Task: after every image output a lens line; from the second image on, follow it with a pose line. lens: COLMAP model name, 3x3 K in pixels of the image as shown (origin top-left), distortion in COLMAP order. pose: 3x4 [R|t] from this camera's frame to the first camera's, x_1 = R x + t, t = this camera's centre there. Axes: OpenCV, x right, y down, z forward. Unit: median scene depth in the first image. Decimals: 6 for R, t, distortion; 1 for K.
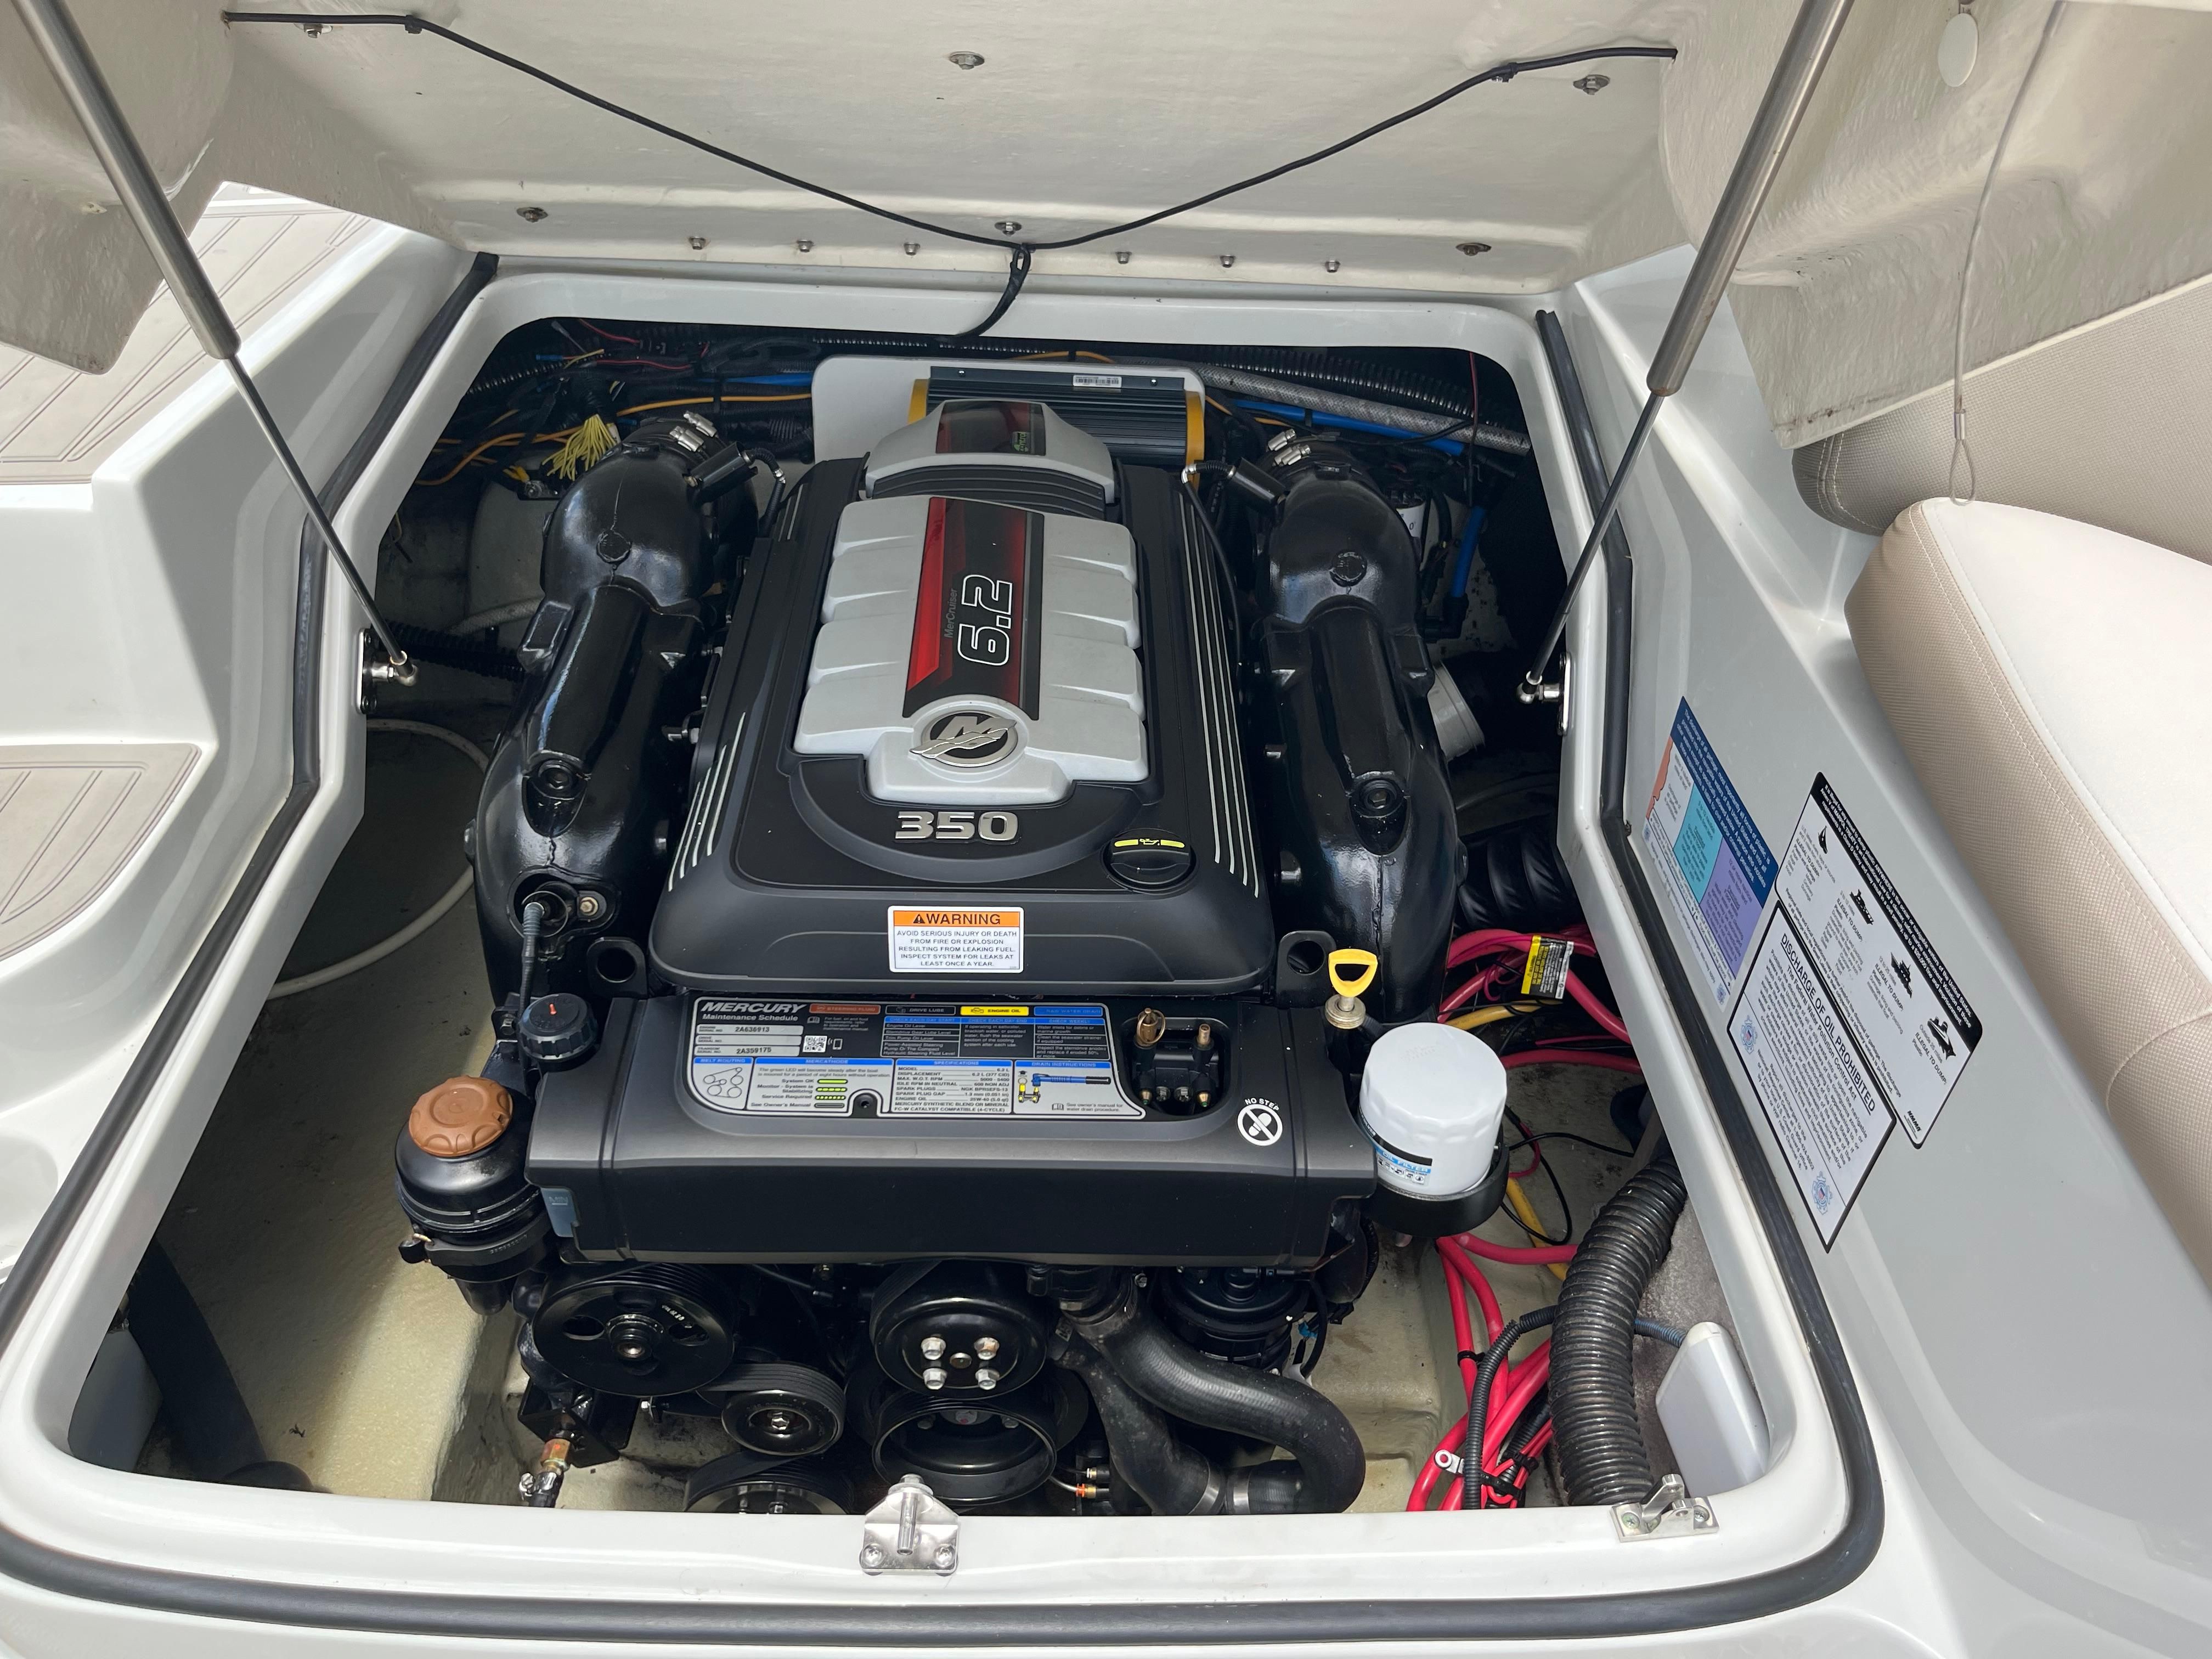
lens RADIAL K [[1709.3, 0, 1106.1], [0, 1709.3, 806.6], [0, 0, 1]] dist [0.019992, 0.003514]
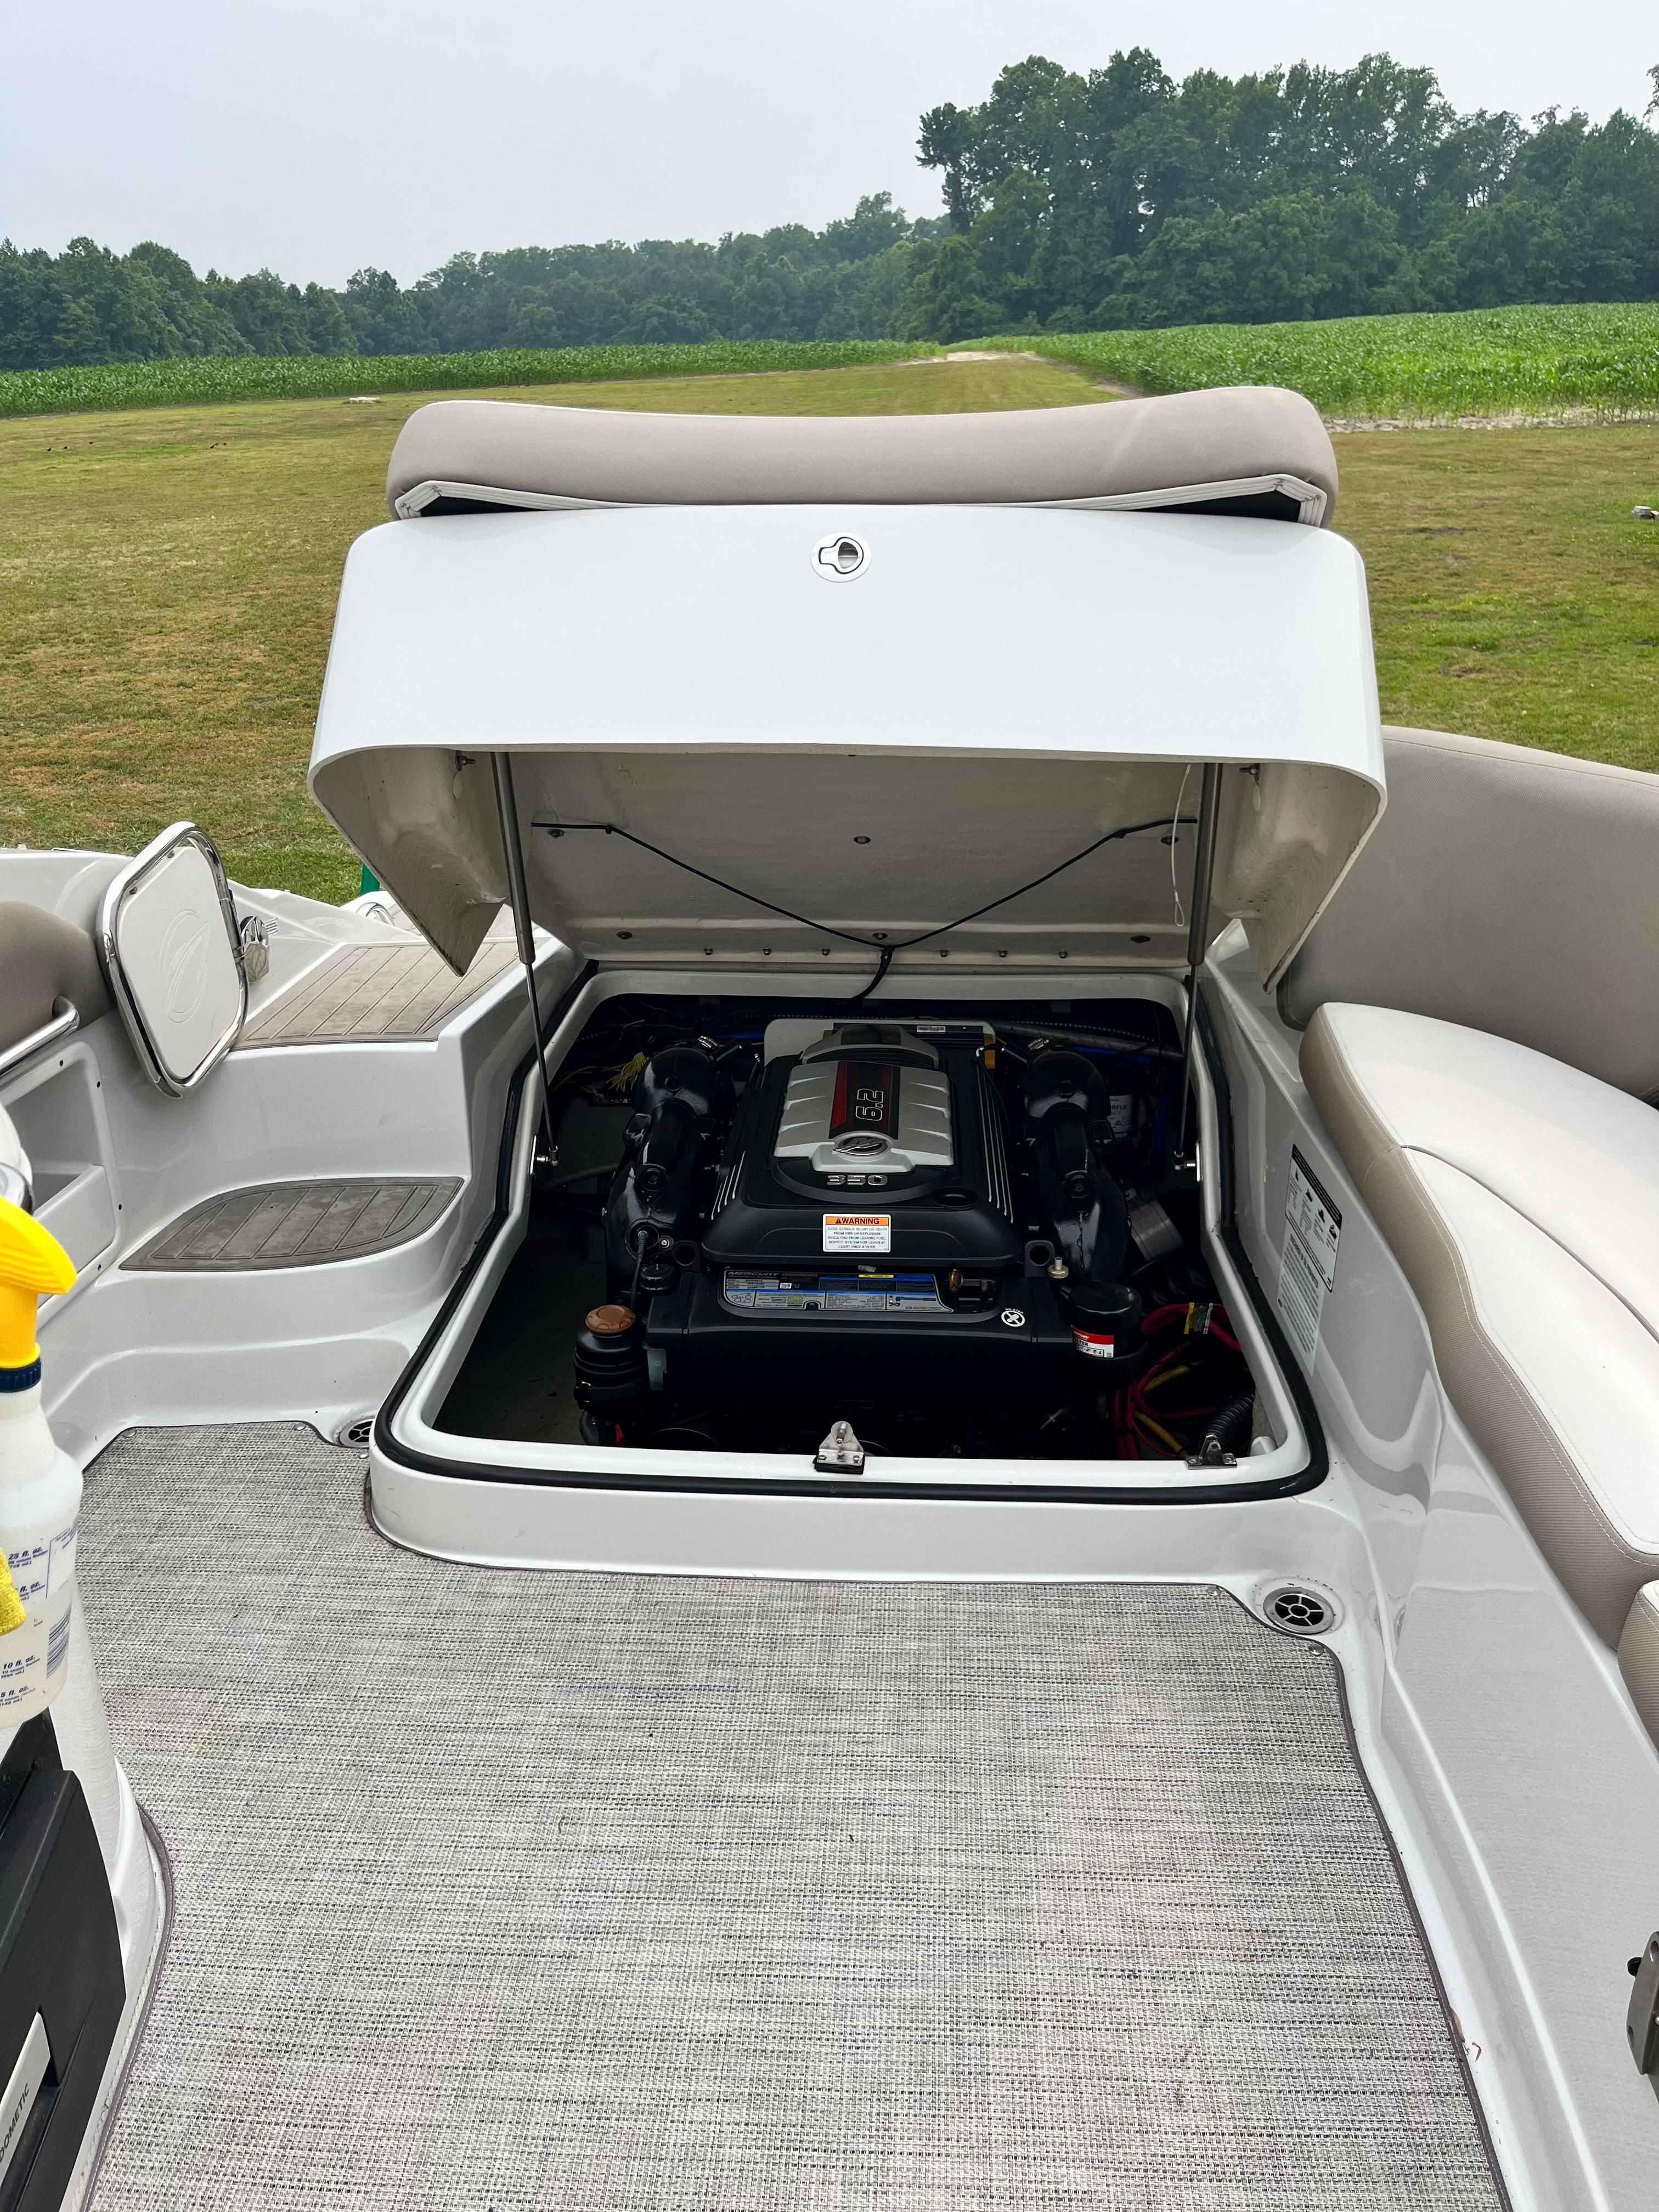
lens RADIAL K [[1709.3, 0, 830.9], [0, 1709.3, 1115.7], [0, 0, 1]] dist [0.019992, 0.003514]
pose [[0.996775, -0.021360, -0.077349, 0.035636], [-0.003635, 0.950911, -0.309443, 0.523063], [0.080162, 0.308726, 0.947767, -0.858743]]
